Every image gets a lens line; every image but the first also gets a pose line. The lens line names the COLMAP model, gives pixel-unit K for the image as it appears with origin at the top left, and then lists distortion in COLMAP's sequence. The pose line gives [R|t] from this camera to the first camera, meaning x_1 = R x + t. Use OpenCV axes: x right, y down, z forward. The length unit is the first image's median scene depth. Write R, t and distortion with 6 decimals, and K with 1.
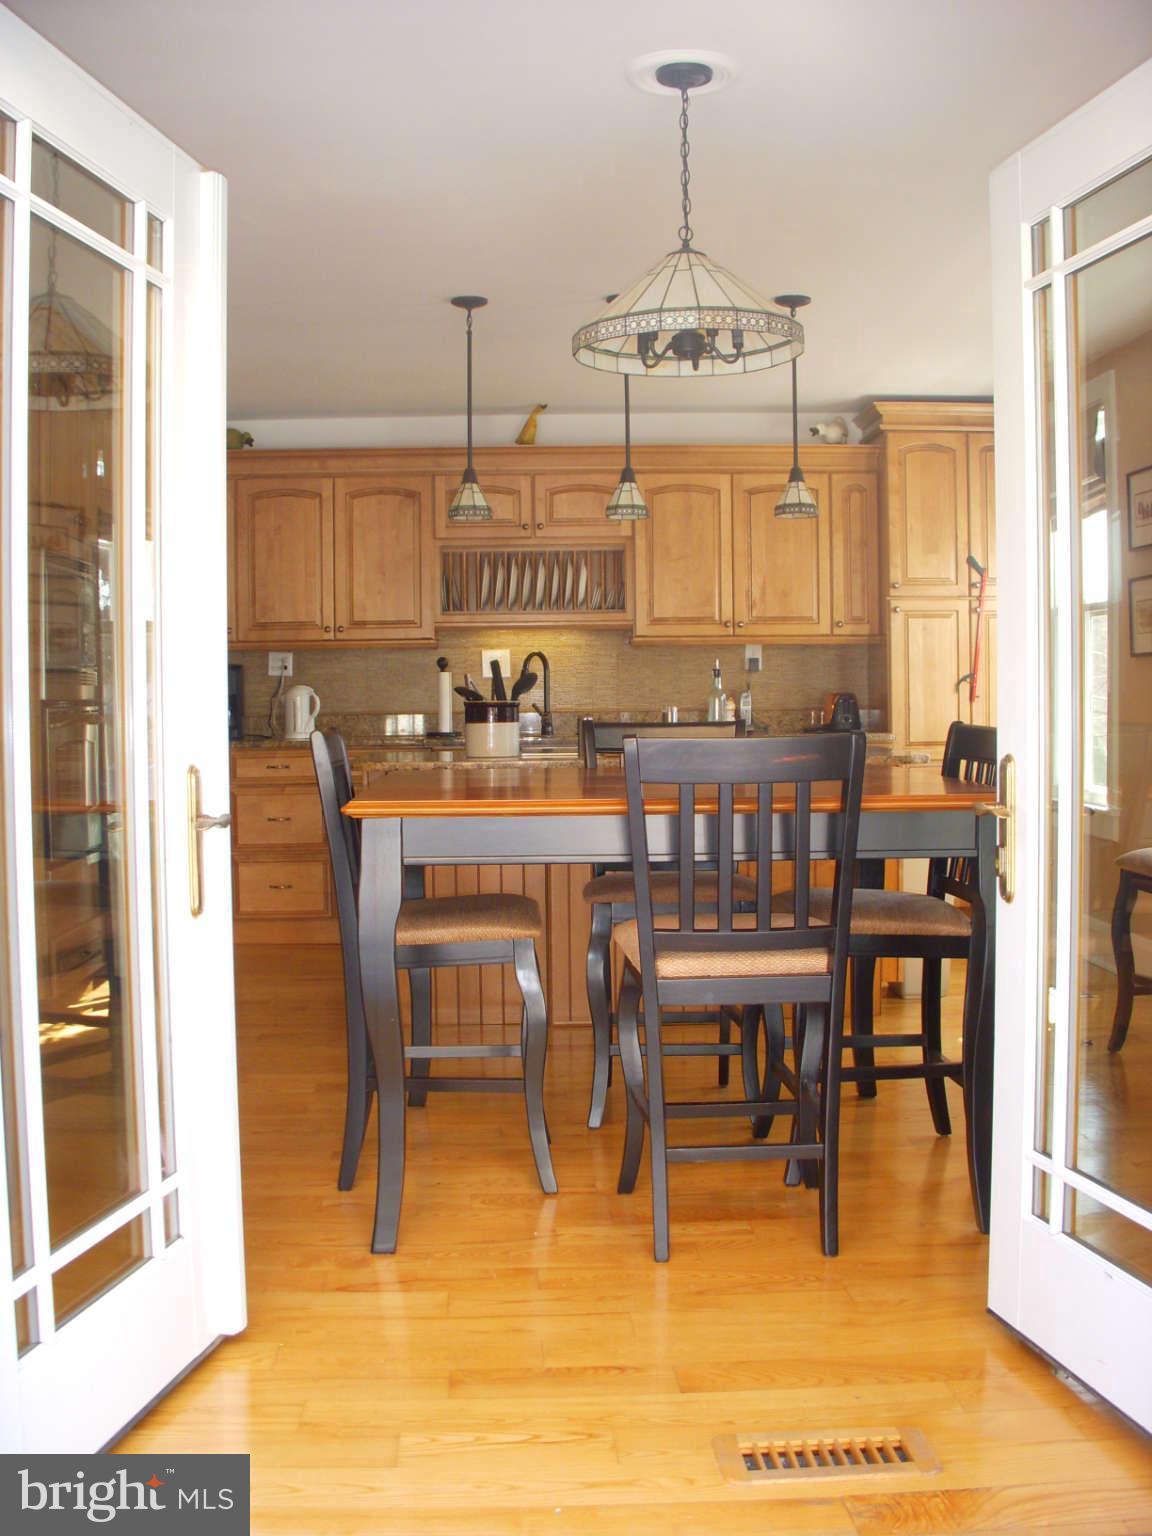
lens RADIAL K [[1714.3, 0, 576.0], [0, 1714.3, 768.0], [0, 0, 1]] dist [-0.218455, 0.214665]
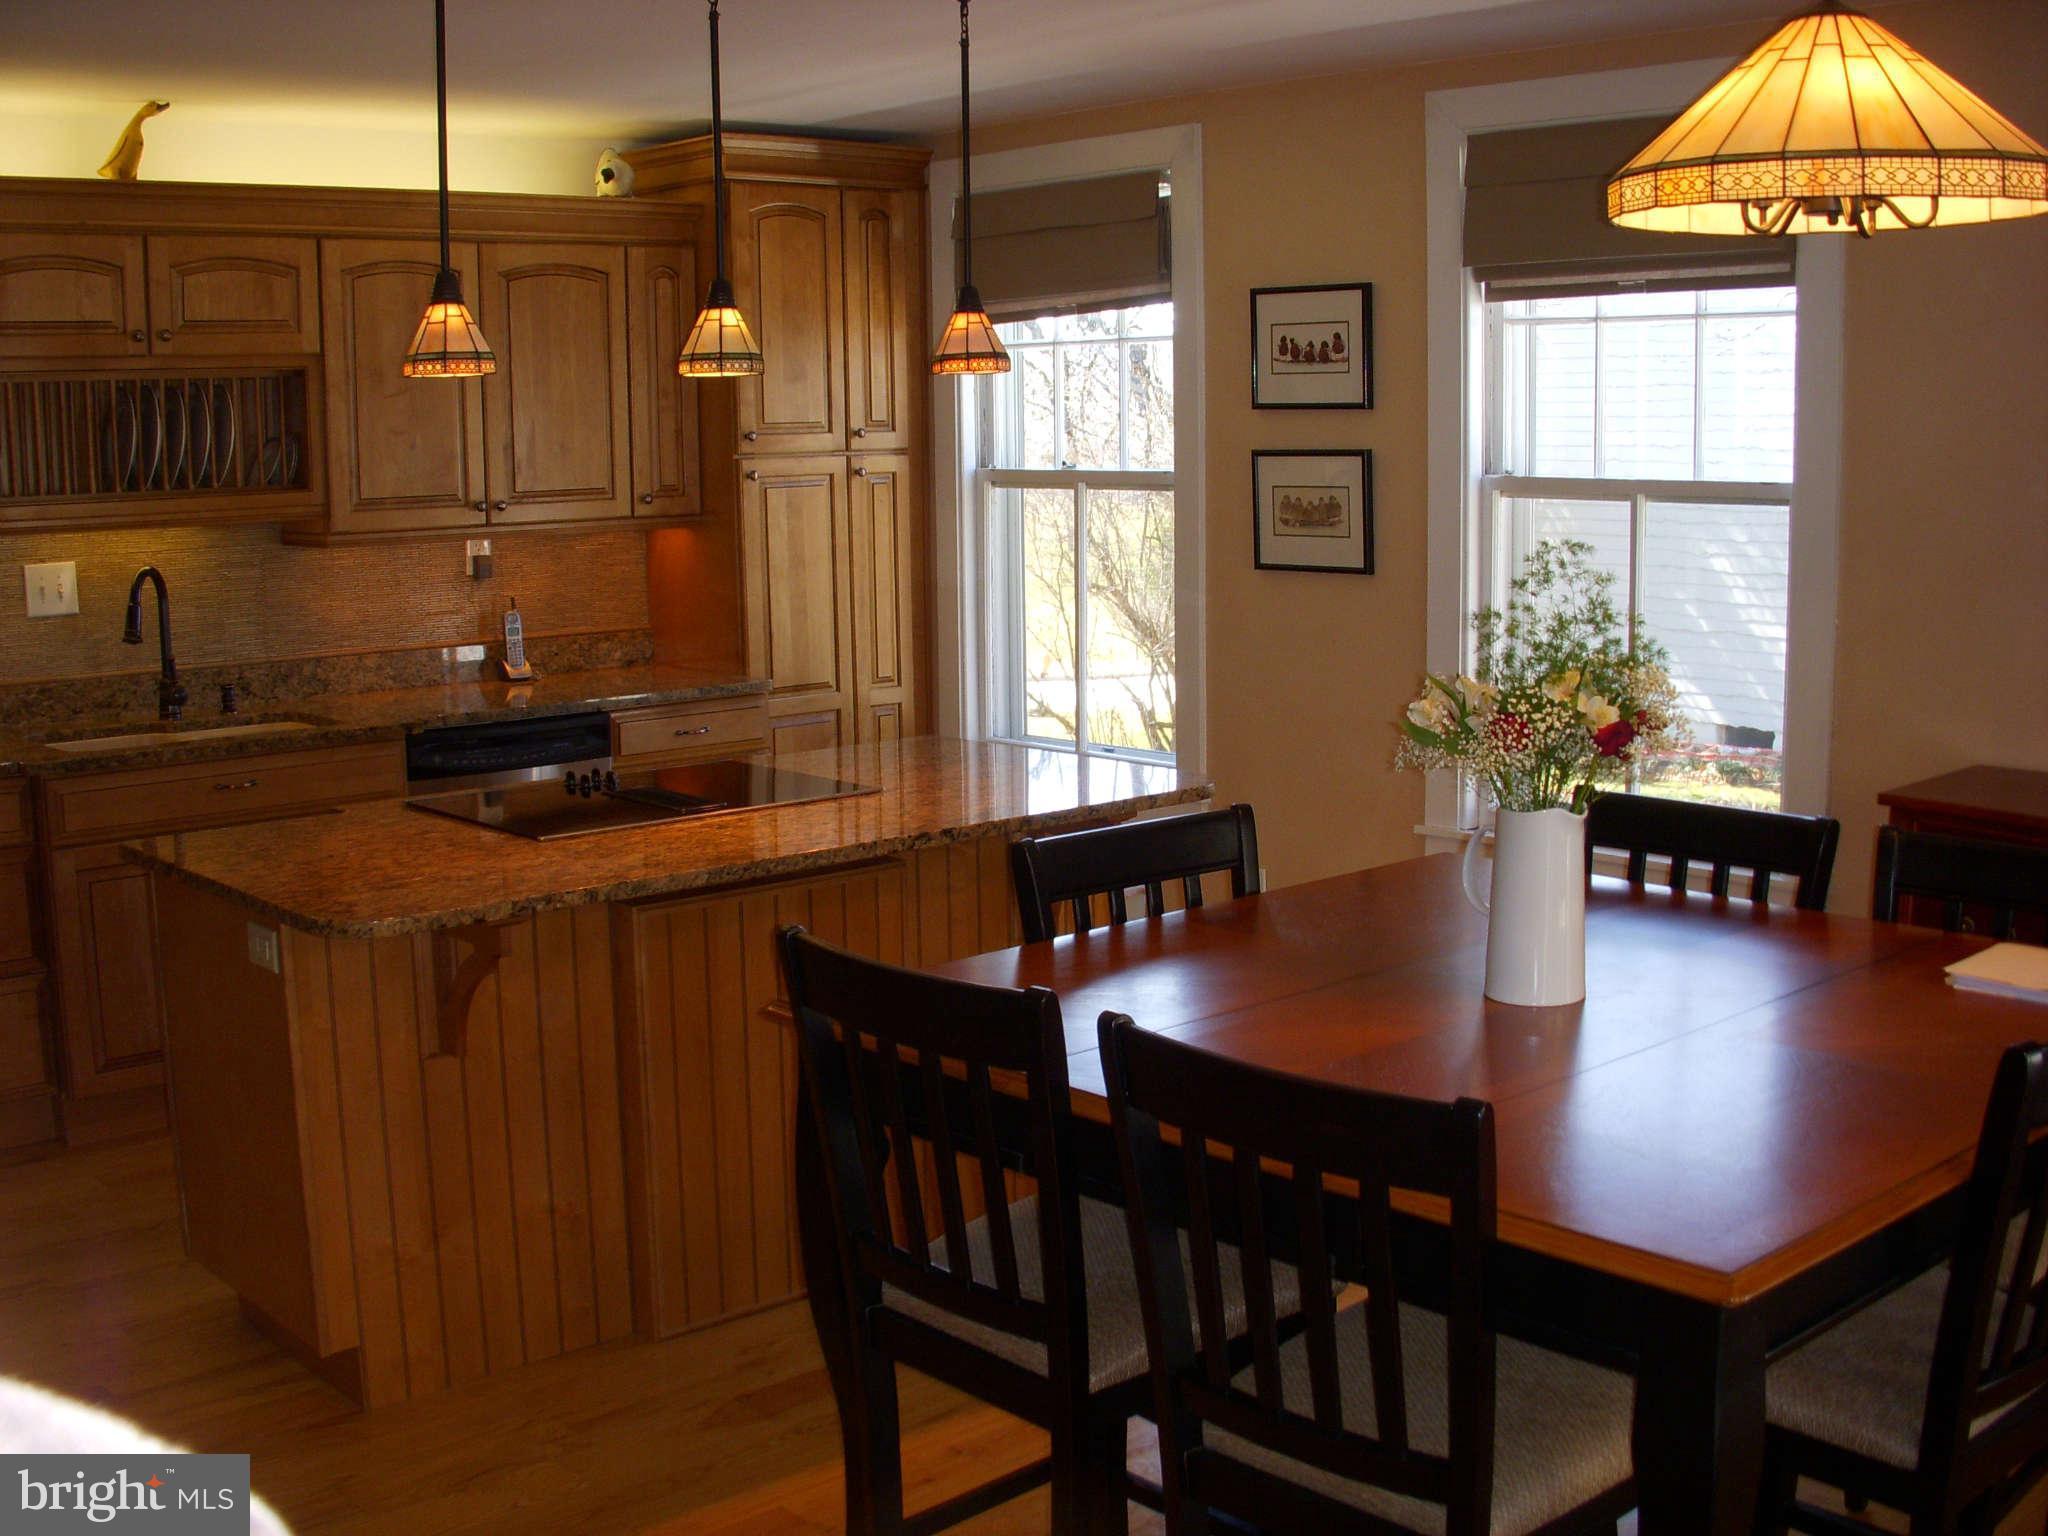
lens RADIAL K [[2285.7, 0, 1024.0], [0, 2285.7, 768.0], [0, 0, 1]] dist [-0.218455, 0.214665]
pose [[0.772526, -0.097280, 0.627487, -0.256848], [0.036680, 0.993382, 0.108847, -0.072529], [-0.633922, -0.061071, 0.770982, 0.291574]]
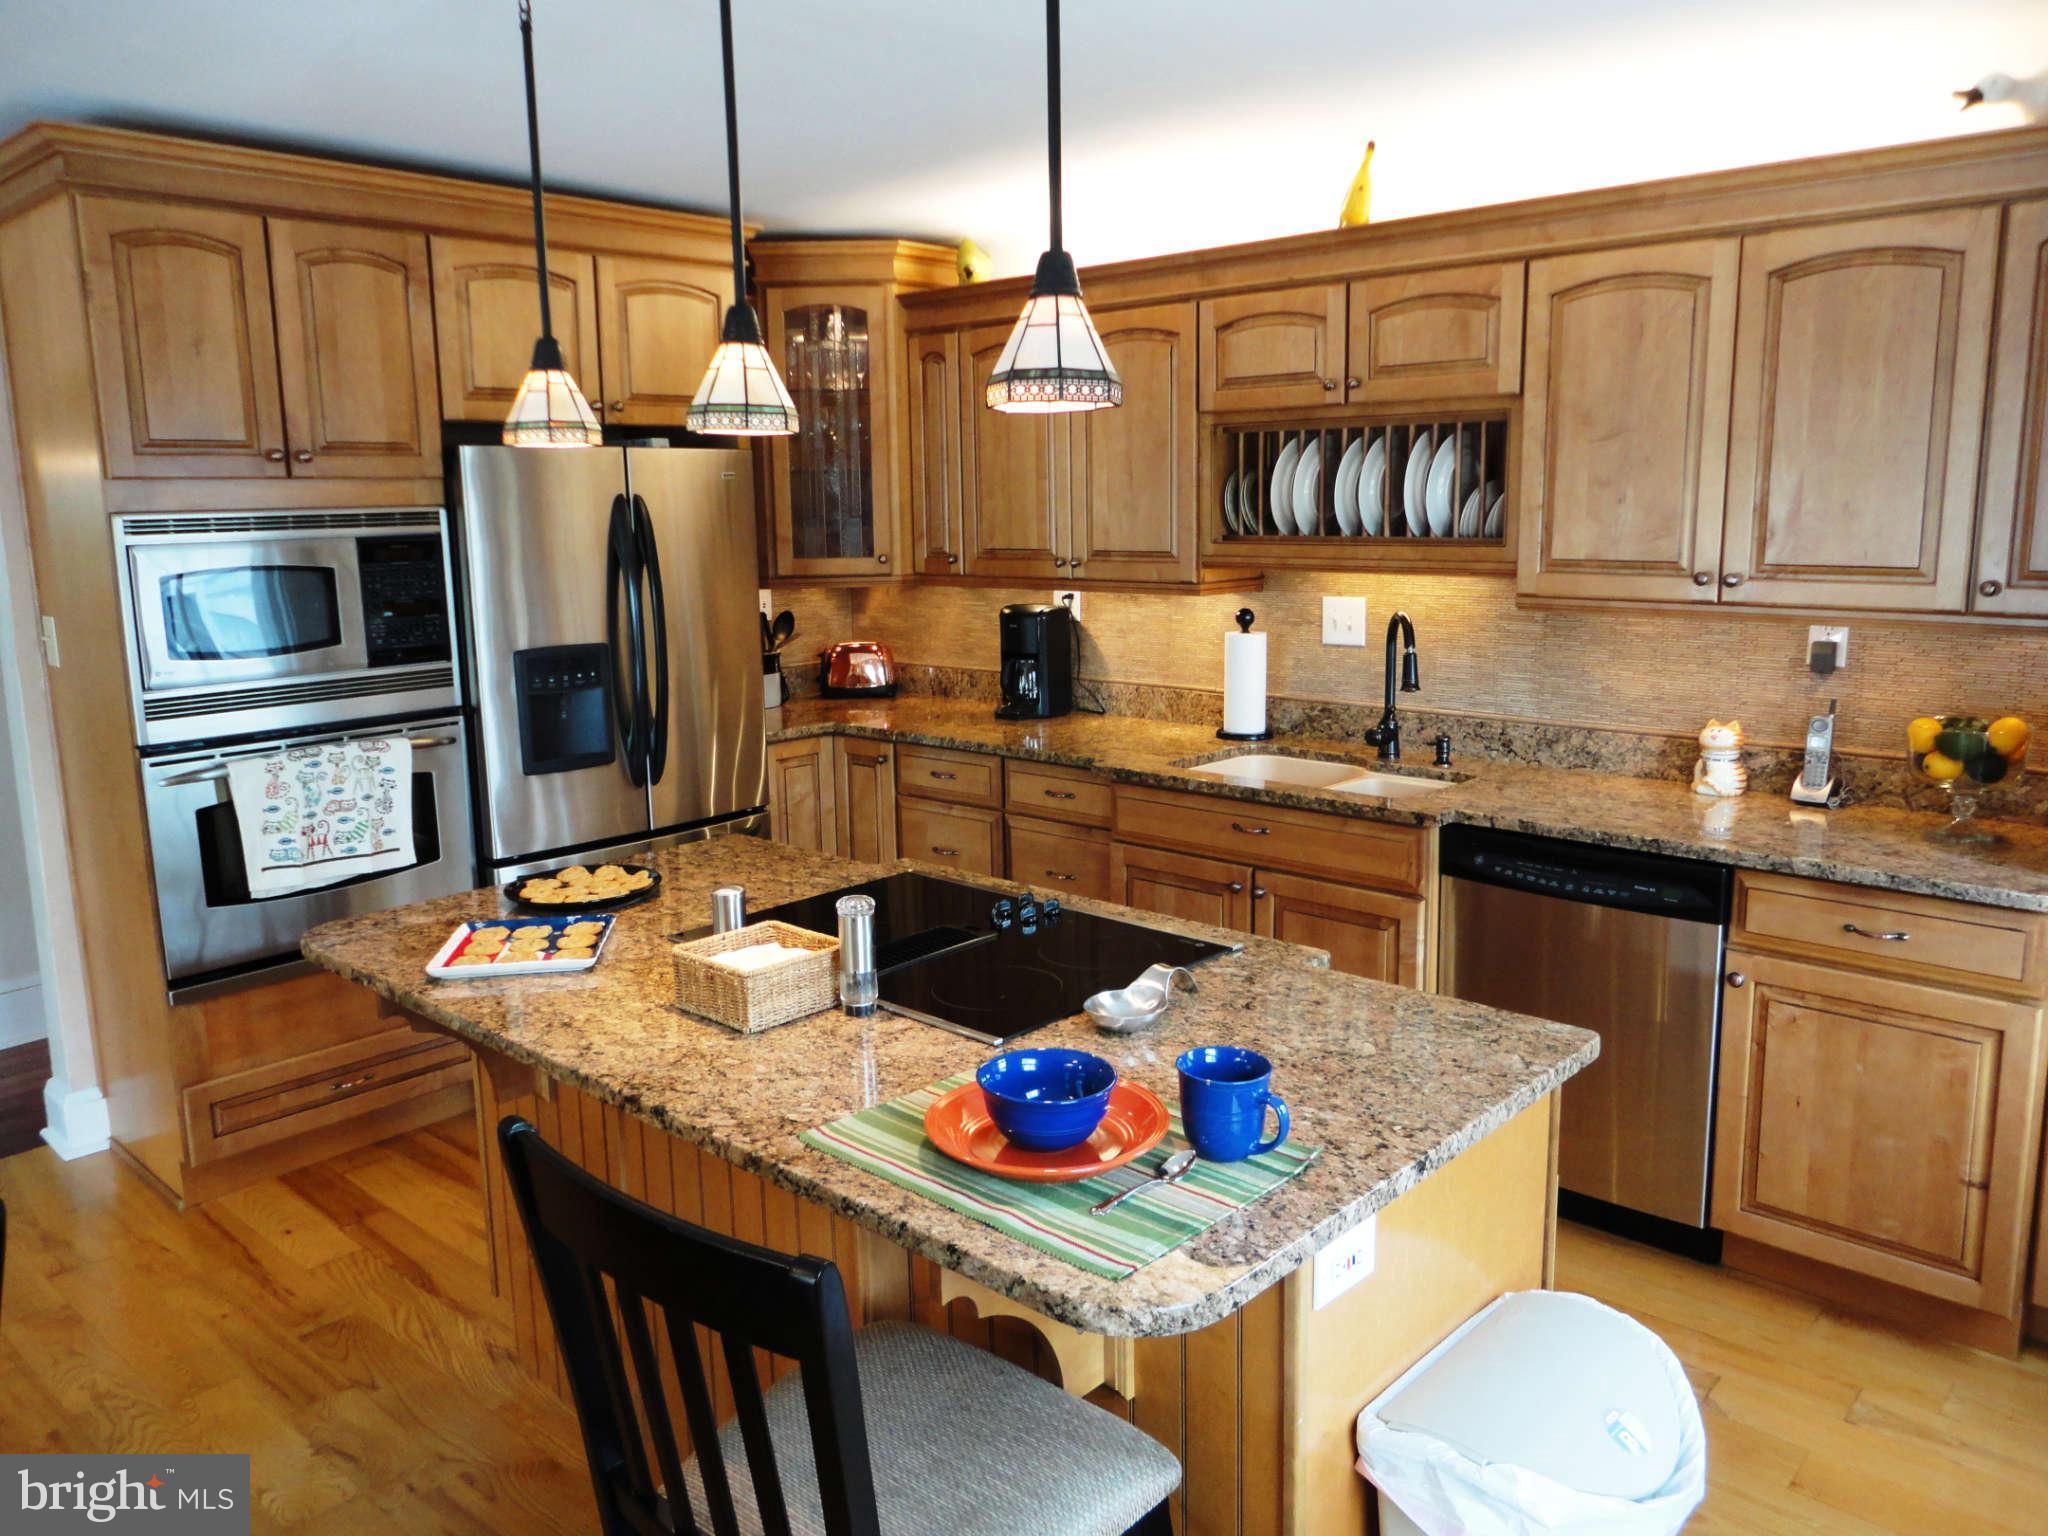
lens RADIAL K [[1489.8, 0, 1024.0], [0, 1489.8, 768.0], [0, 0, 1]] dist [-0.024275, -0.000683]
pose [[0.701475, 0.128436, -0.701025, 0.247605], [-0.023929, 0.987318, 0.156944, -0.092259], [0.712292, -0.093317, 0.695652, 0.587540]]
